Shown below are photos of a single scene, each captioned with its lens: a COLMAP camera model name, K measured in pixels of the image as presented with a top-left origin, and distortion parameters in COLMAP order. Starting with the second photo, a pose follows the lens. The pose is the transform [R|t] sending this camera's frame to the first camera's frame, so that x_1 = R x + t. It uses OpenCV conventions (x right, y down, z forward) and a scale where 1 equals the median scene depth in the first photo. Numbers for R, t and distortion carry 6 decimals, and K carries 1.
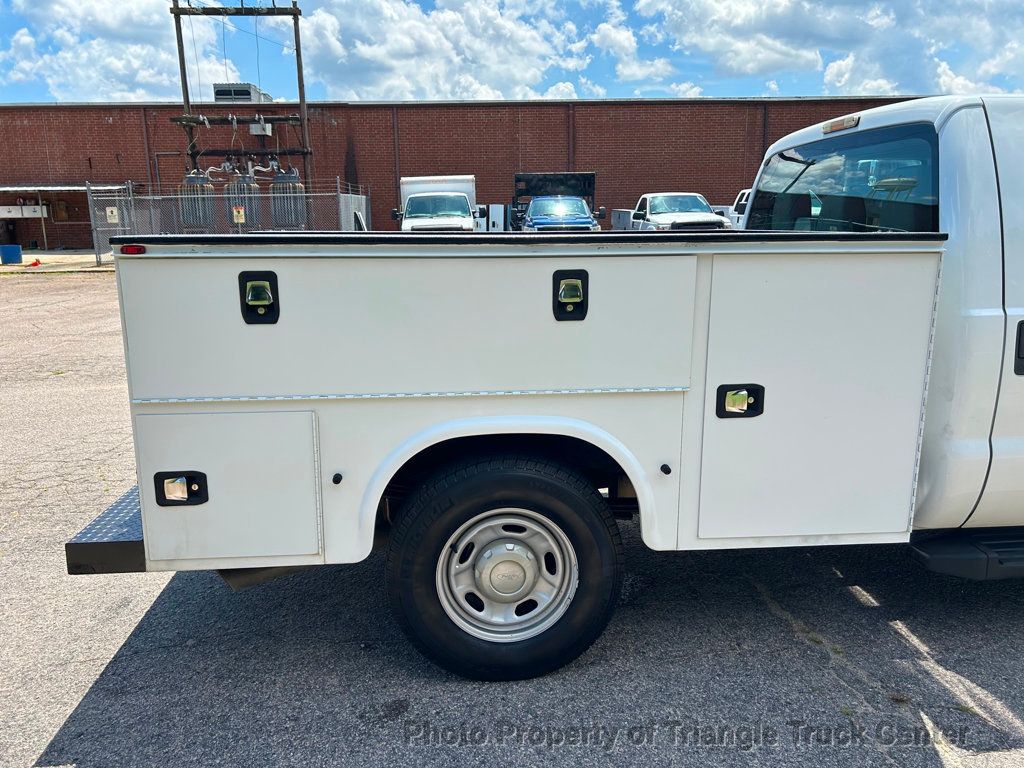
lens RADIAL K [[770.5, 0, 511.0], [0, 770.5, 387.9], [0, 0, 1]] dist [0.057895, -0.067005]
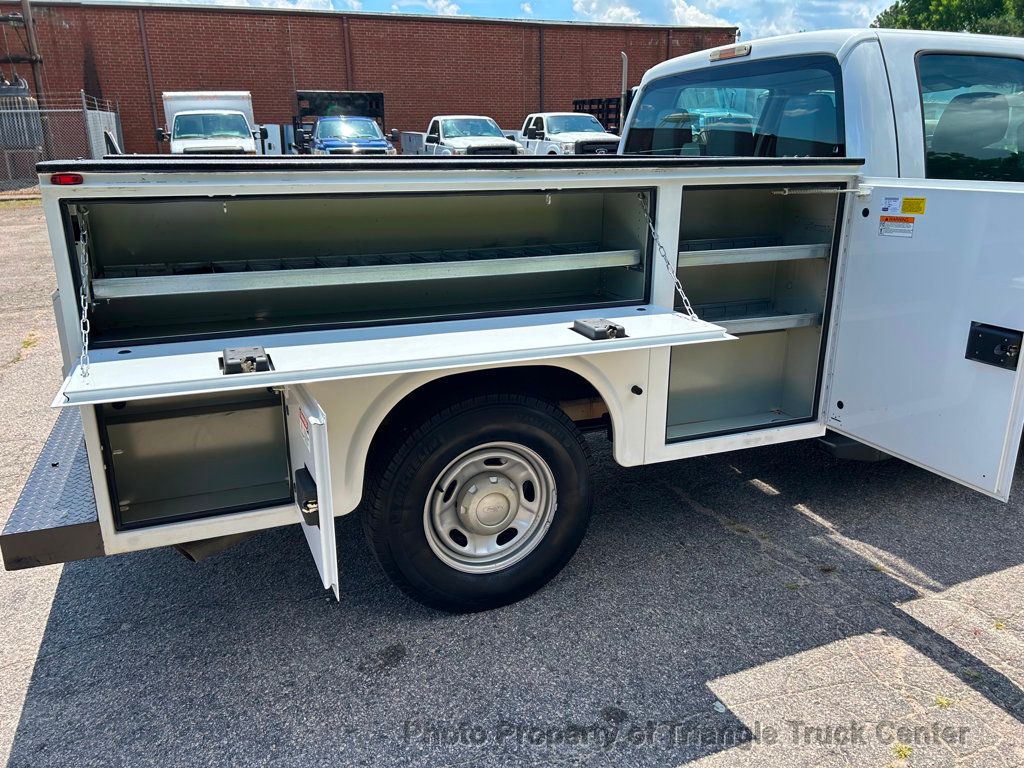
lens RADIAL K [[770.5, 0, 516.9], [0, 770.5, 387.6], [0, 0, 1]] dist [0.057895, -0.067005]
pose [[0.957588, -0.082815, 0.275983, -0.201353], [0.057229, 0.993388, 0.099521, -0.009035], [-0.282400, -0.079506, 0.955996, 0.038301]]
